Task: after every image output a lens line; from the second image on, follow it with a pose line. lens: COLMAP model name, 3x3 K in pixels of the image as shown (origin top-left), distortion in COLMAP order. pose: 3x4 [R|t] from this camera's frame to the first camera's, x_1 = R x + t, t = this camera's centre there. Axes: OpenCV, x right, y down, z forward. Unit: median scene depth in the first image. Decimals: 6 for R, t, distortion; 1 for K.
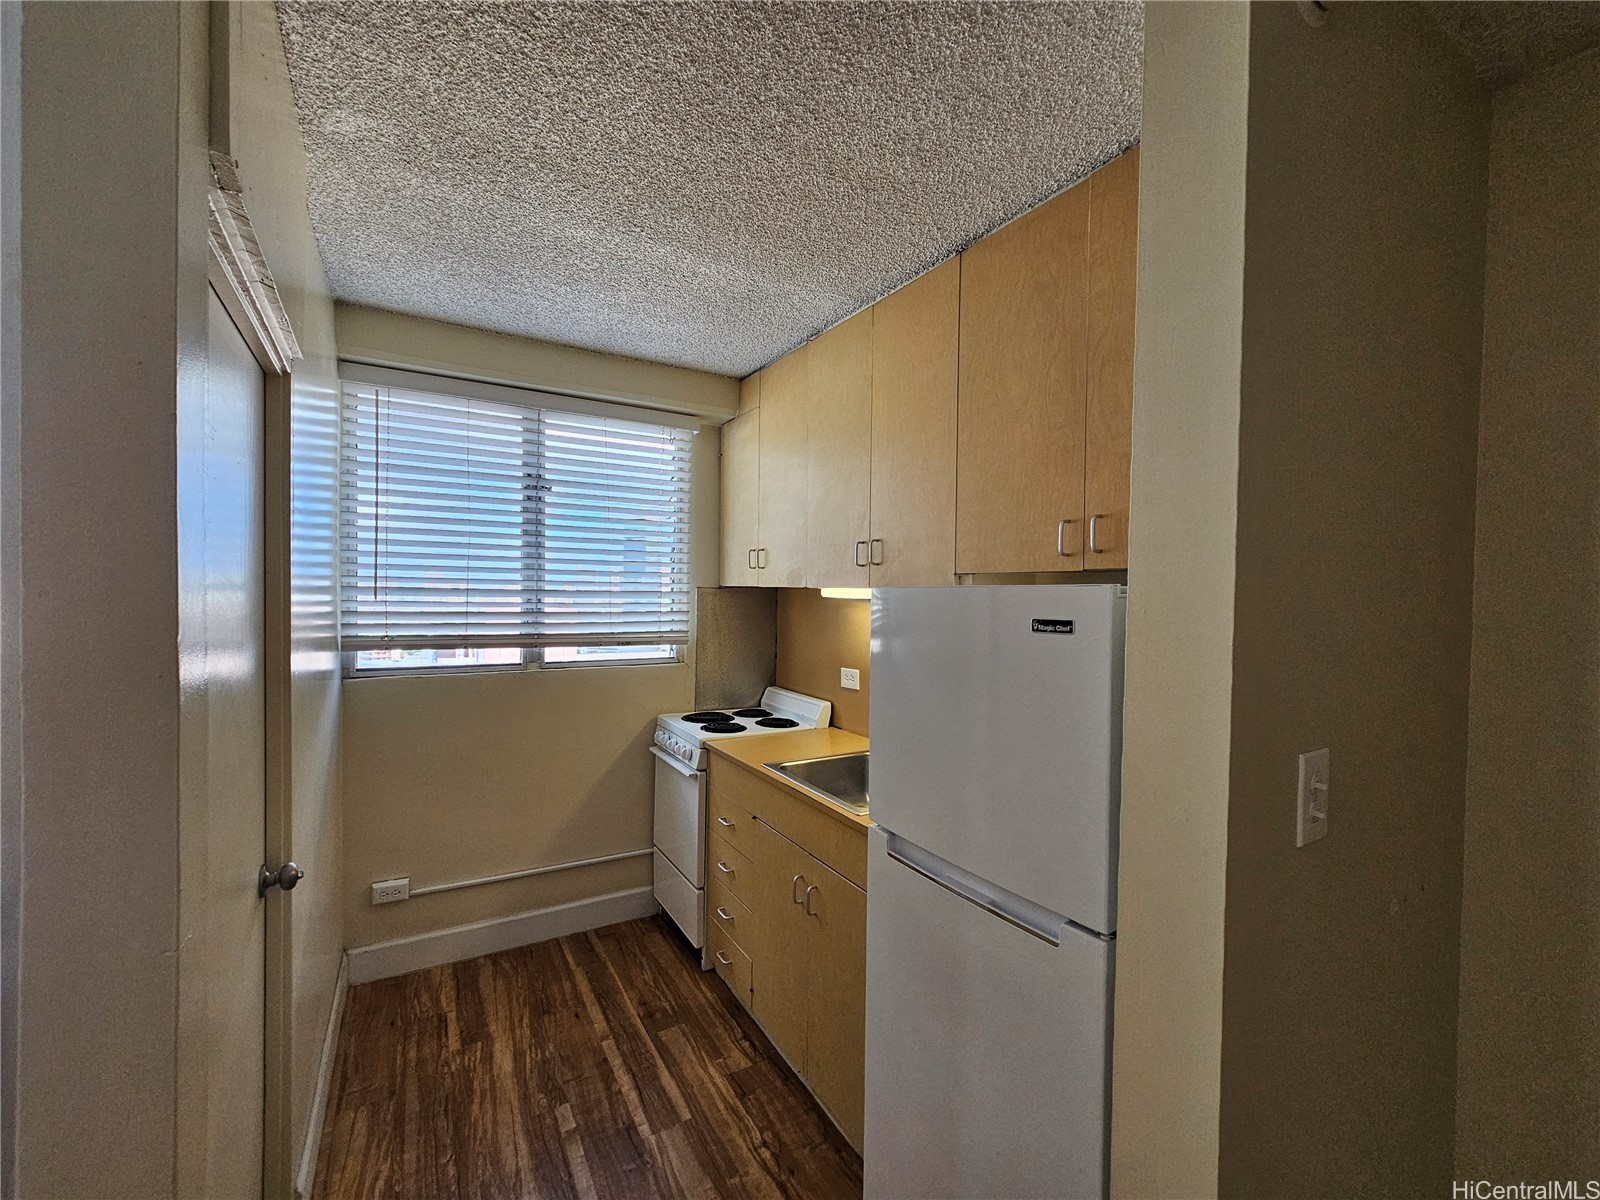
lens RADIAL K [[656.8, 0, 792.0], [0, 656.8, 599.5], [0, 0, 1]] dist [-0.000080, 0.000038]
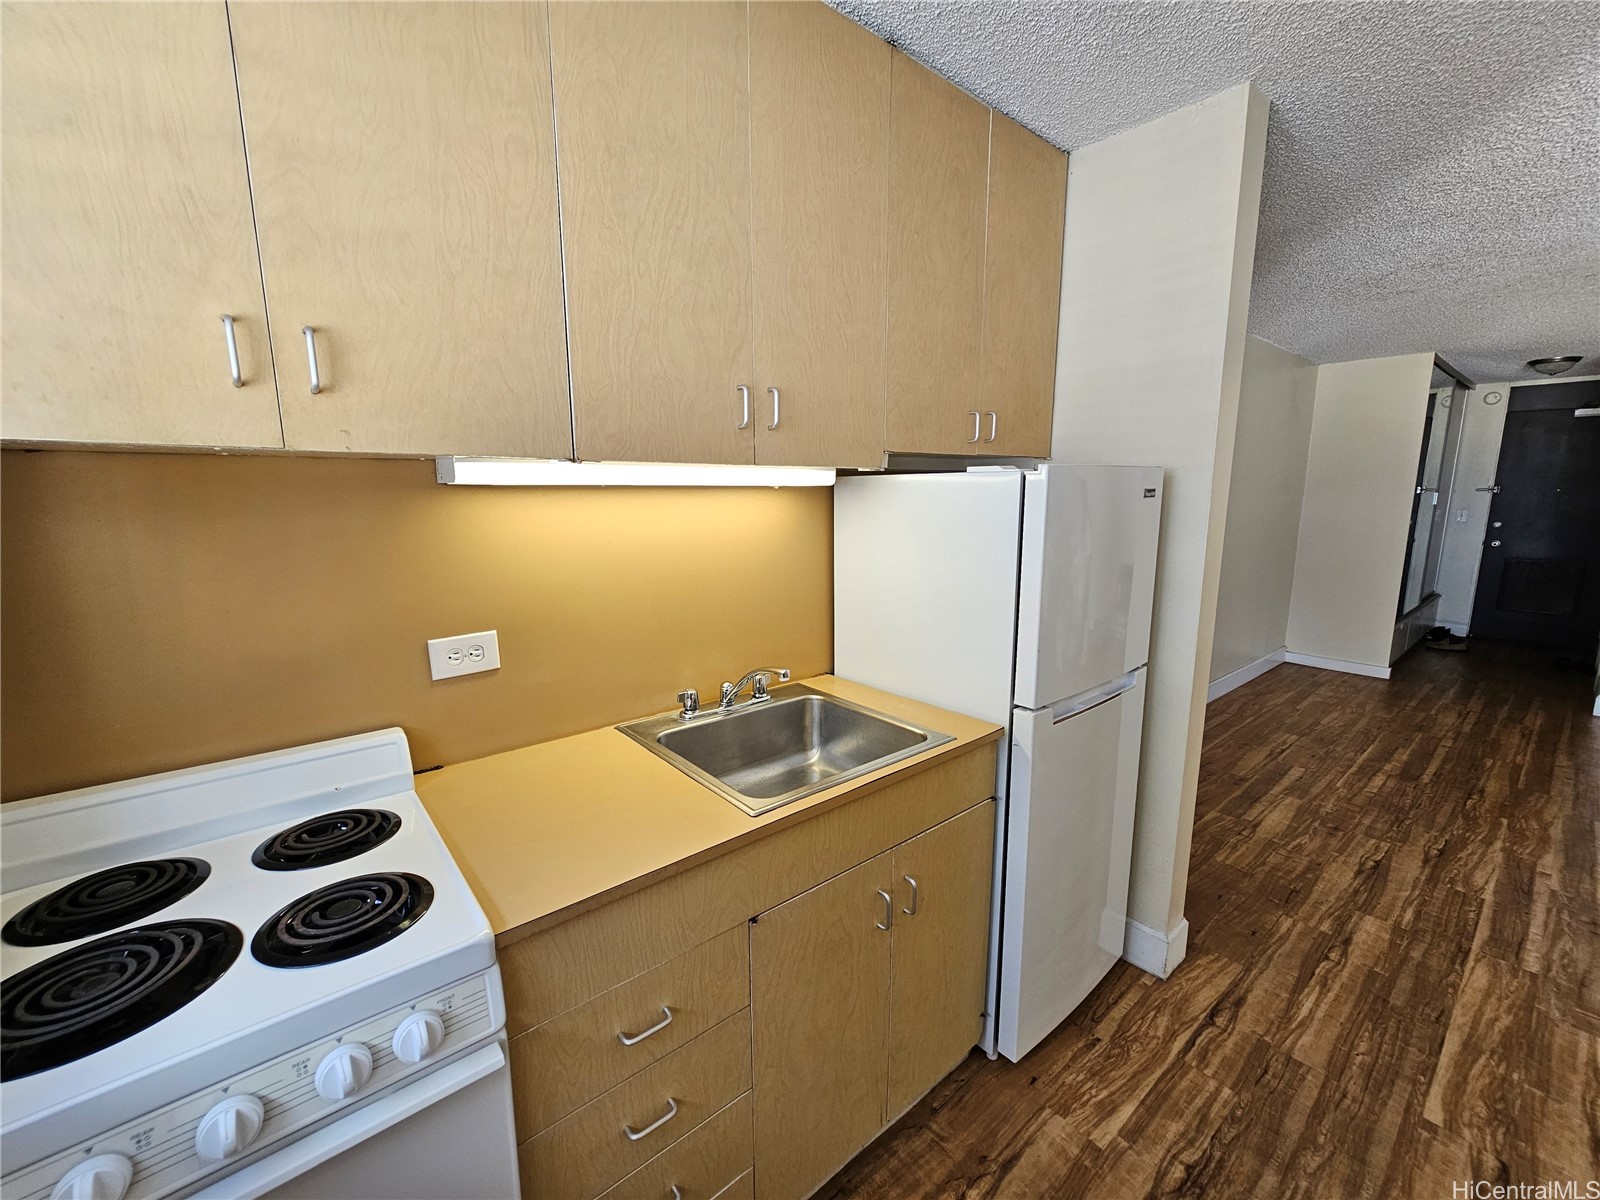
lens RADIAL K [[656.8, 0, 792.0], [0, 656.8, 599.5], [0, 0, 1]] dist [-0.000080, 0.000038]
pose [[-0.163095, -0.176061, 0.970774, -0.660619], [0.016223, 0.983337, 0.181065, -0.004285], [-0.986477, 0.045280, -0.157521, 1.342873]]
